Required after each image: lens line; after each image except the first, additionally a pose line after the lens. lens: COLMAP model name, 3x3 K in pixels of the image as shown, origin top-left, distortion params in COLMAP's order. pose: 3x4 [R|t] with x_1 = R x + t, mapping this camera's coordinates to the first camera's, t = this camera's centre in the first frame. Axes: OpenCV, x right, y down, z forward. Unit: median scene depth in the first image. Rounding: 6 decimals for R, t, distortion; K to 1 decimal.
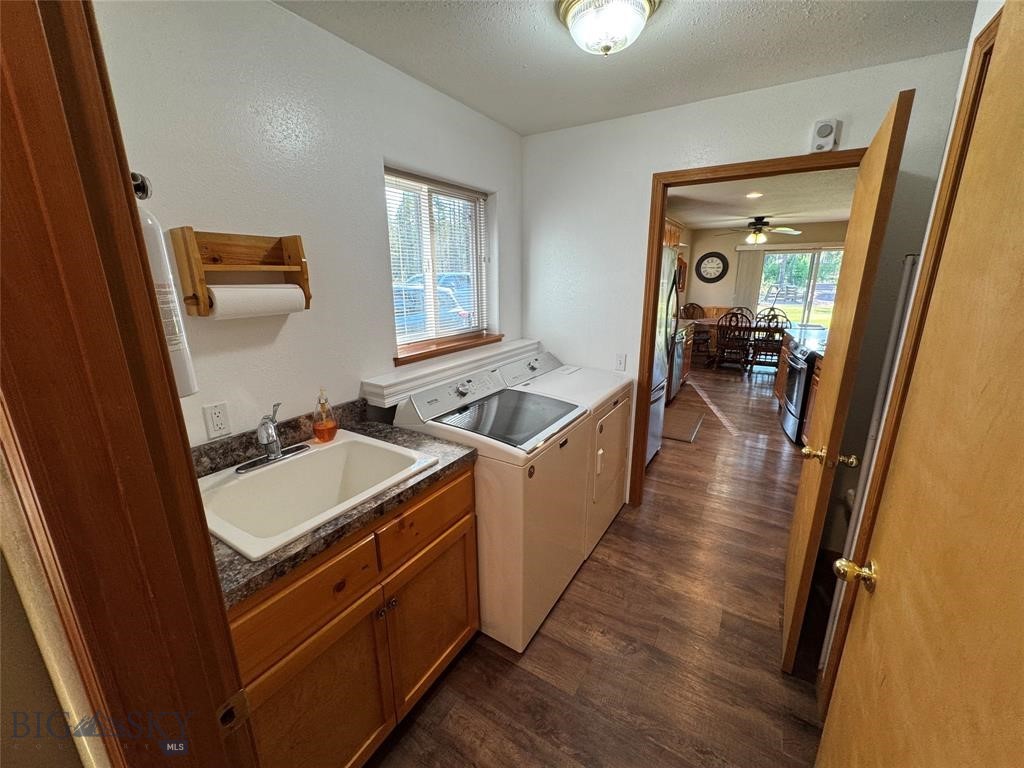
lens RADIAL K [[408.0, 0, 511.6], [0, 408.0, 383.8], [0, 0, 1]] dist [-0.003005, 0.000453]
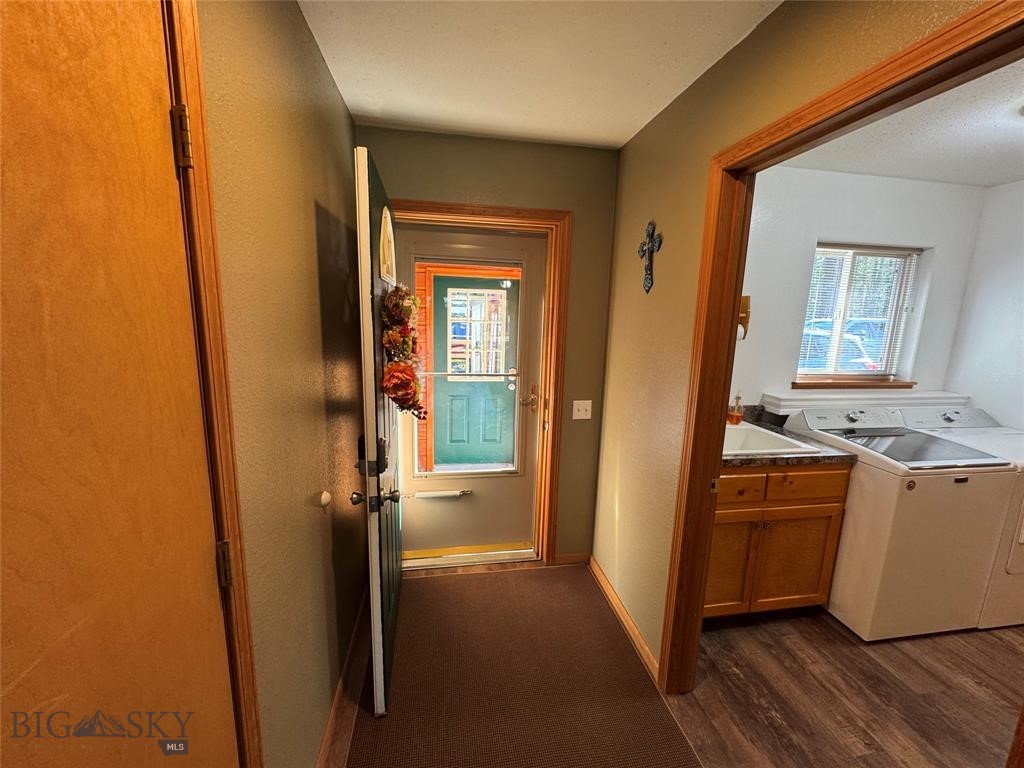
lens RADIAL K [[408.0, 0, 513.3], [0, 408.0, 384.4], [0, 0, 1]] dist [-0.003005, 0.000453]
pose [[0.661775, 0.153526, -0.733814, 0.092158], [-0.221828, 0.975078, 0.003952, 0.155171], [0.716133, 0.160165, 0.679338, -0.604138]]
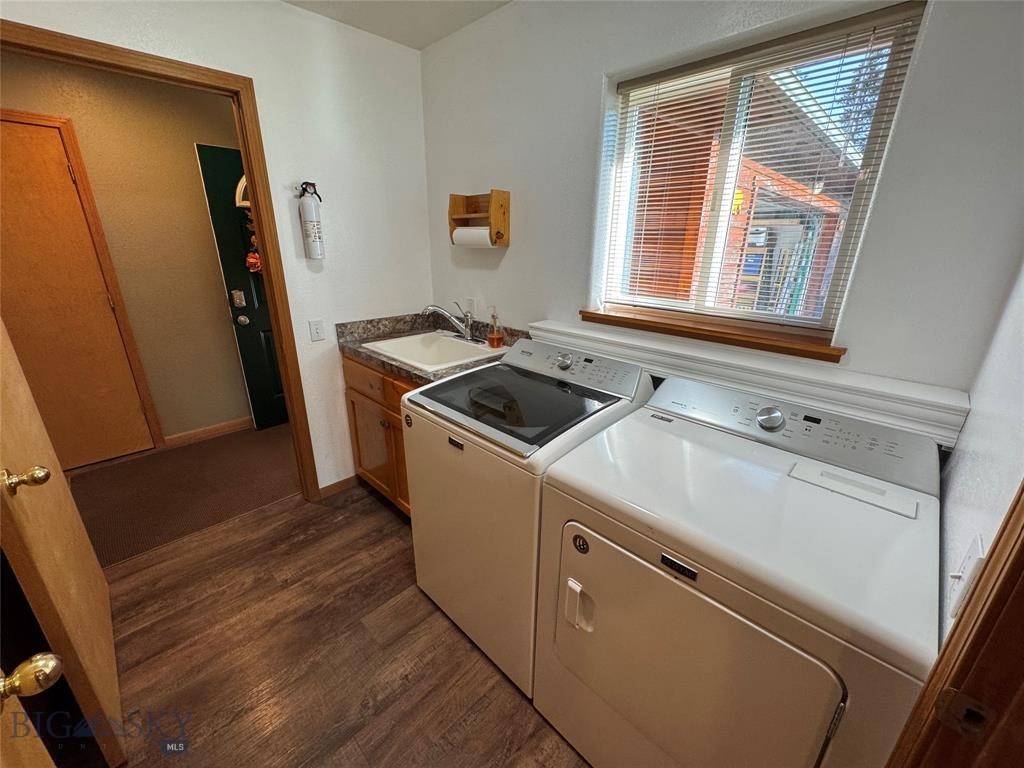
lens RADIAL K [[408.0, 0, 514.4], [0, 408.0, 384.5], [0, 0, 1]] dist [-0.003005, 0.000453]
pose [[-0.217408, 0.324331, -0.920621, 0.739084], [-0.257531, 0.890701, 0.374607, -0.249673], [0.941494, 0.318530, -0.110120, 1.133623]]
